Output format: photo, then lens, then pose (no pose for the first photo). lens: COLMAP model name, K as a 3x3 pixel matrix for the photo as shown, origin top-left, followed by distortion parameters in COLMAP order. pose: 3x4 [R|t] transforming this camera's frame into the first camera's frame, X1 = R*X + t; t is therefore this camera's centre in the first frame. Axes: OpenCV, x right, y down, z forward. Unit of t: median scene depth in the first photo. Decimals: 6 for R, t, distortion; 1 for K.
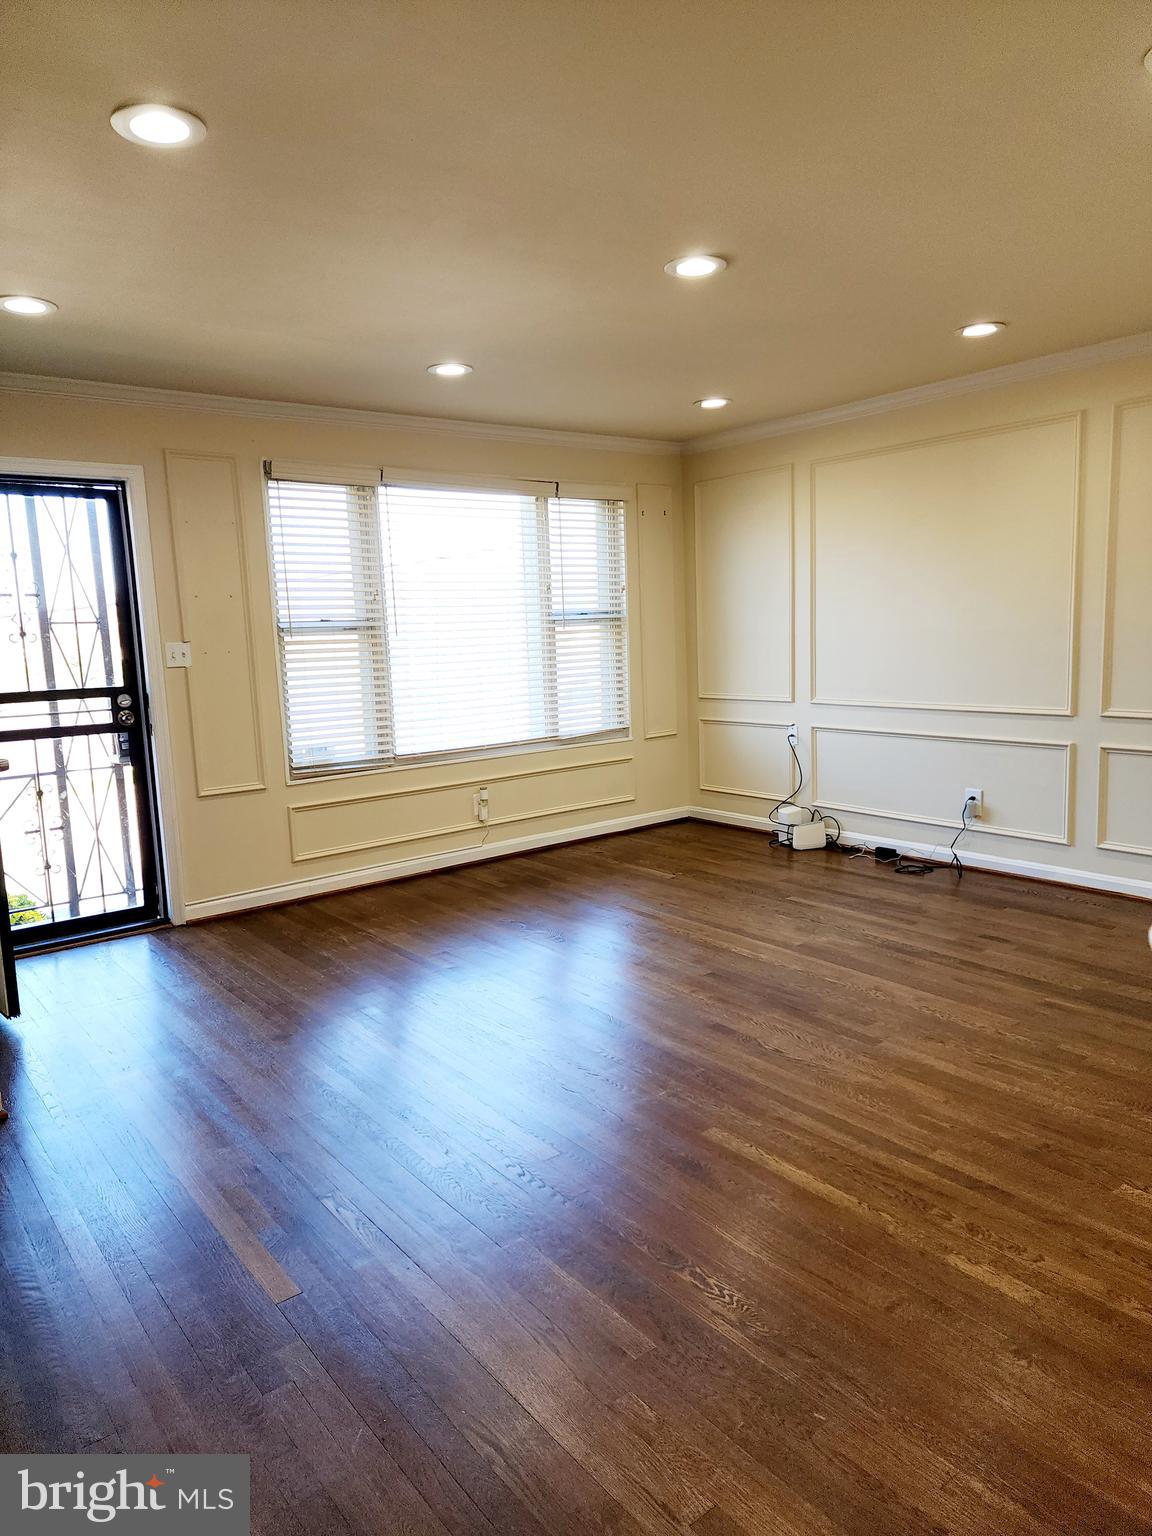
lens RADIAL K [[1022.4, 0, 571.7], [0, 1022.4, 769.5], [0, 0, 1]] dist [0.089324, -0.089518]
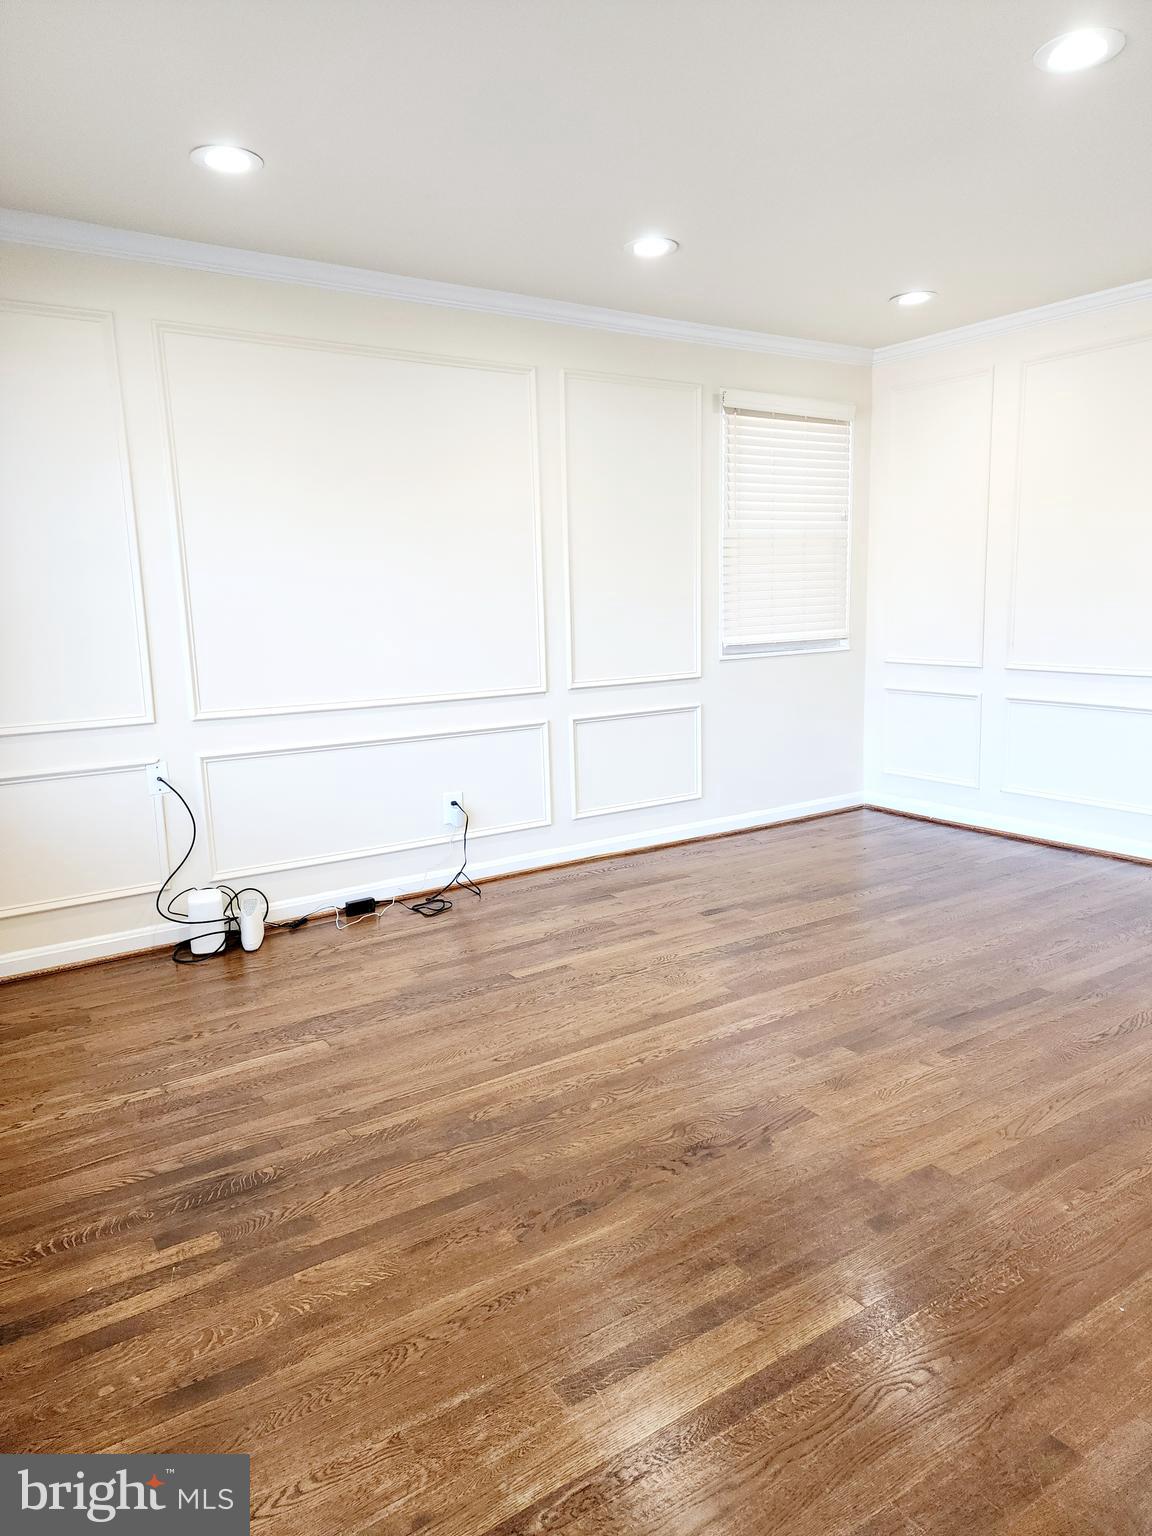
lens RADIAL K [[1022.4, 0, 571.7], [0, 1022.4, 769.5], [0, 0, 1]] dist [0.089324, -0.089518]
pose [[0.069785, -0.133424, 0.988599, -0.490077], [0.165746, 0.978791, 0.120400, -0.095929], [-0.983696, 0.155454, 0.090419, 0.950138]]
